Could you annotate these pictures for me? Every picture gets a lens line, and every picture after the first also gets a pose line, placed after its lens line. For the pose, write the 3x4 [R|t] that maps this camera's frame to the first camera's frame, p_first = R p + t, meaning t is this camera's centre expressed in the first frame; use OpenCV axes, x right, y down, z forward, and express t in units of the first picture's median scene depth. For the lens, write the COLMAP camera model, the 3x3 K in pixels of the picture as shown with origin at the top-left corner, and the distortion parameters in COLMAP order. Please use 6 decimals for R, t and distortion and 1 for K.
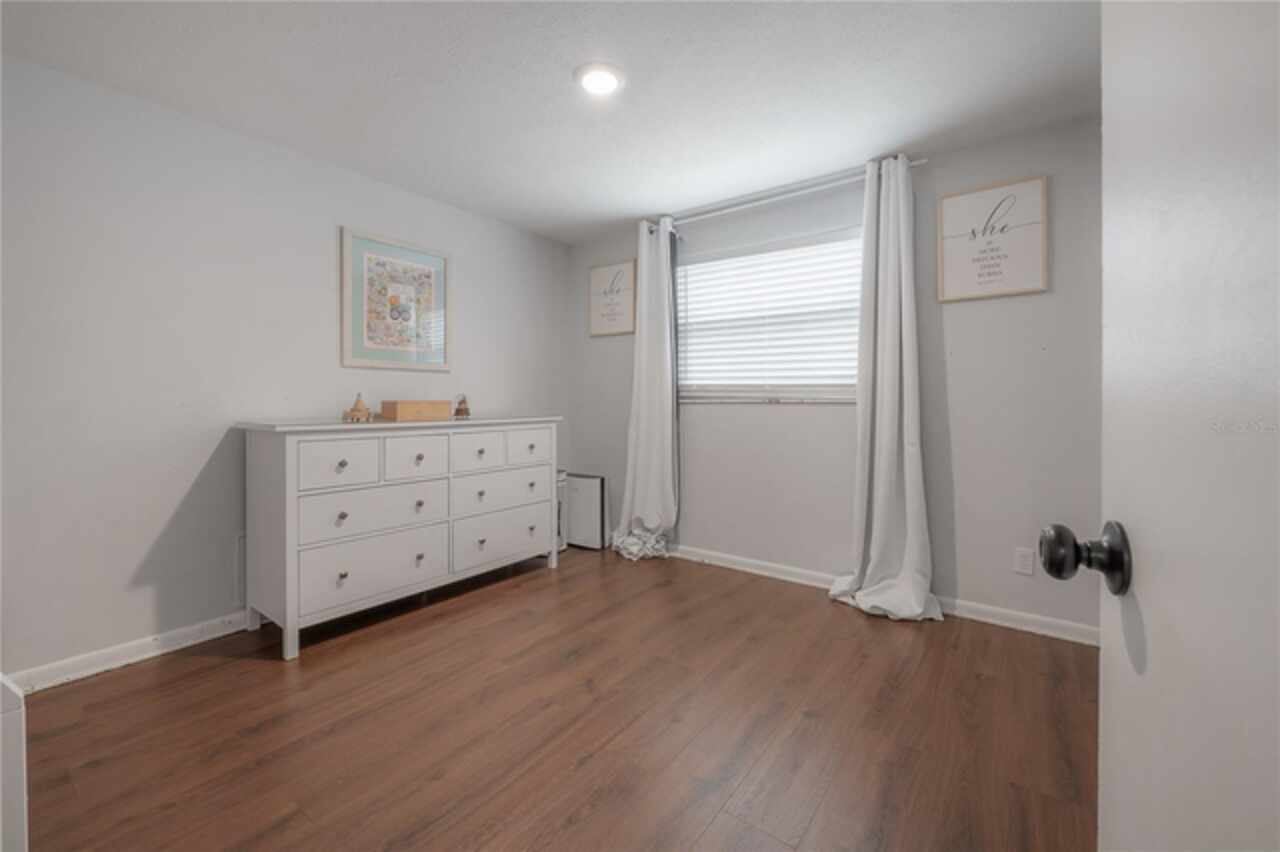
lens RADIAL K [[527.8, 0, 639.7], [0, 527.8, 401.4], [0, 0, 1]] dist [0.000017, 0.000040]
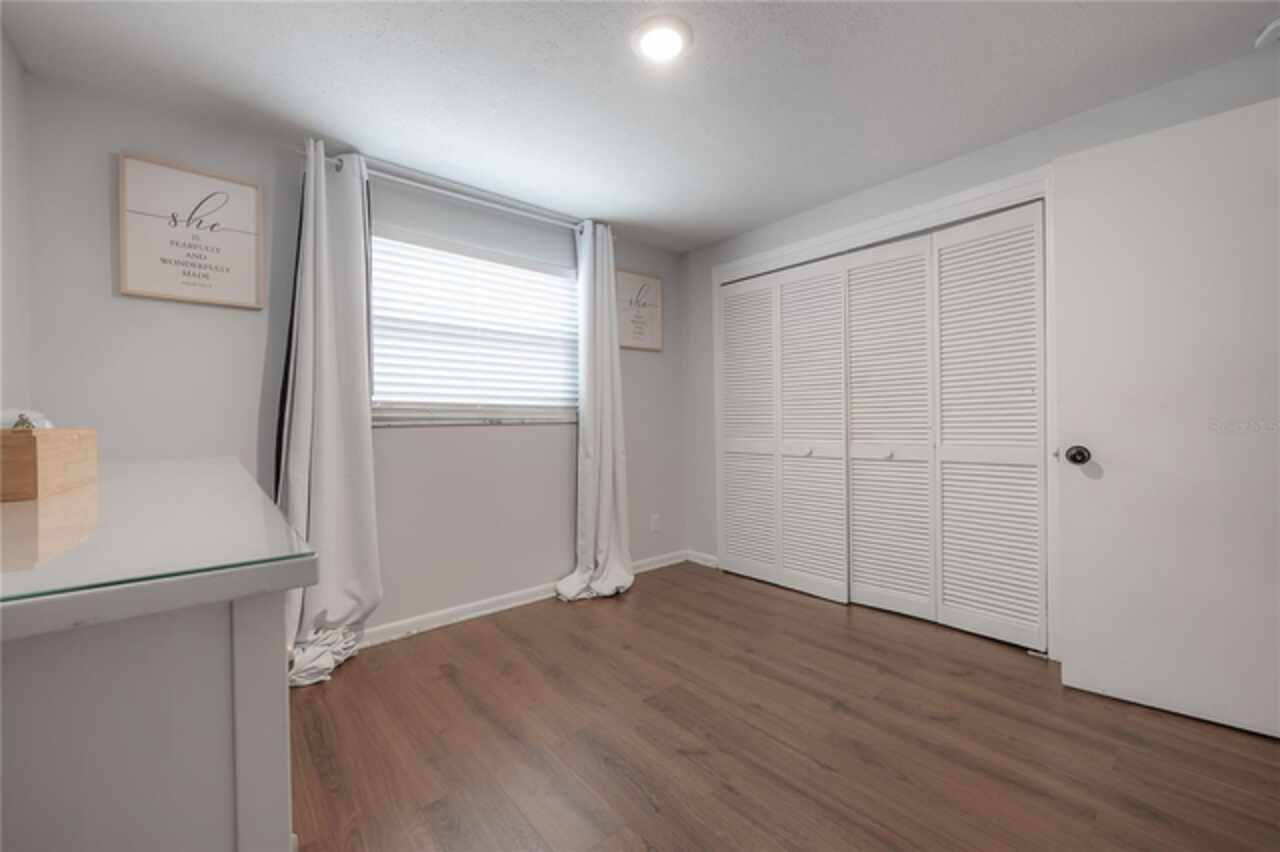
lens RADIAL K [[522.4, 0, 639.7], [0, 522.4, 410.6], [0, 0, 1]] dist [0.001331, 0.000037]
pose [[0.199294, -0.002969, 0.979935, -0.579827], [-0.000341, 0.999995, 0.003099, -0.023432], [-0.979940, -0.000952, 0.199292, 0.545868]]
